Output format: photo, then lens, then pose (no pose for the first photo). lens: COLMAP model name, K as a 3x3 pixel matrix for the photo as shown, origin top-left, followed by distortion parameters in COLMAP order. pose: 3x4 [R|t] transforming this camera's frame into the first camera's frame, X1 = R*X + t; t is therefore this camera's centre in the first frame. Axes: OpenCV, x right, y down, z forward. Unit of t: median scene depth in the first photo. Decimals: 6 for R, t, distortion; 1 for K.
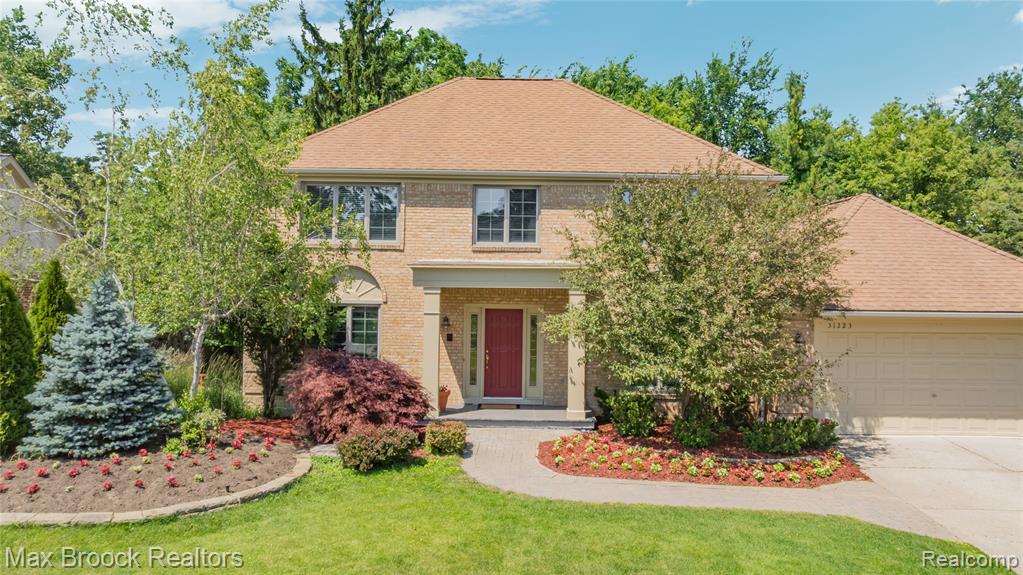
lens RADIAL K [[720.3, 0, 511.5], [0, 720.3, 287.5], [0, 0, 1]] dist [-0.022367, 0.003009]
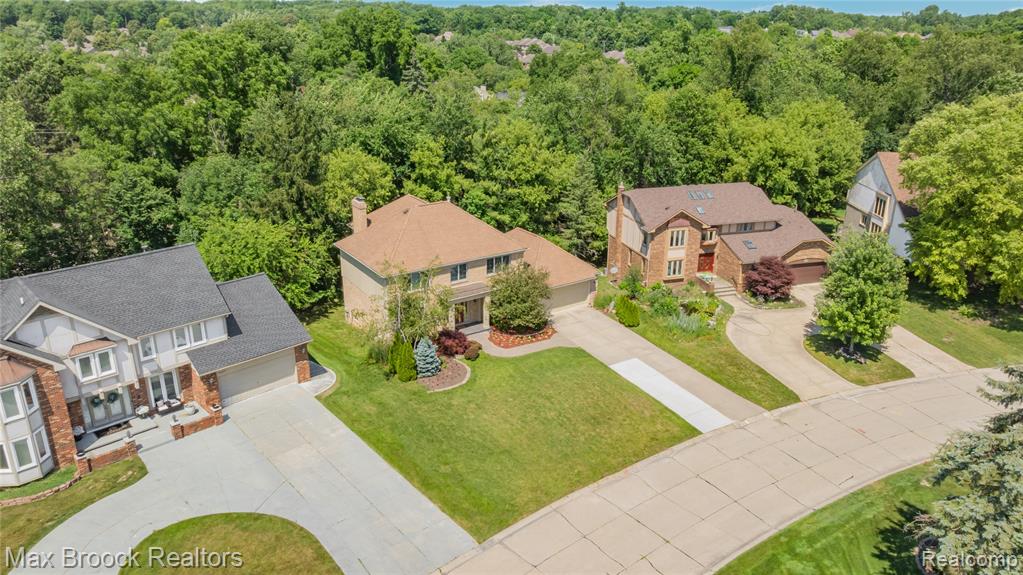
lens RADIAL K [[720.3, 0, 511.5], [0, 720.3, 287.5], [0, 0, 1]] dist [-0.022367, 0.003009]
pose [[0.822763, -0.210127, 0.528117, -1.702184], [0.000323, 0.929328, 0.369256, -1.364245], [-0.568384, -0.303640, 0.764684, -1.830647]]
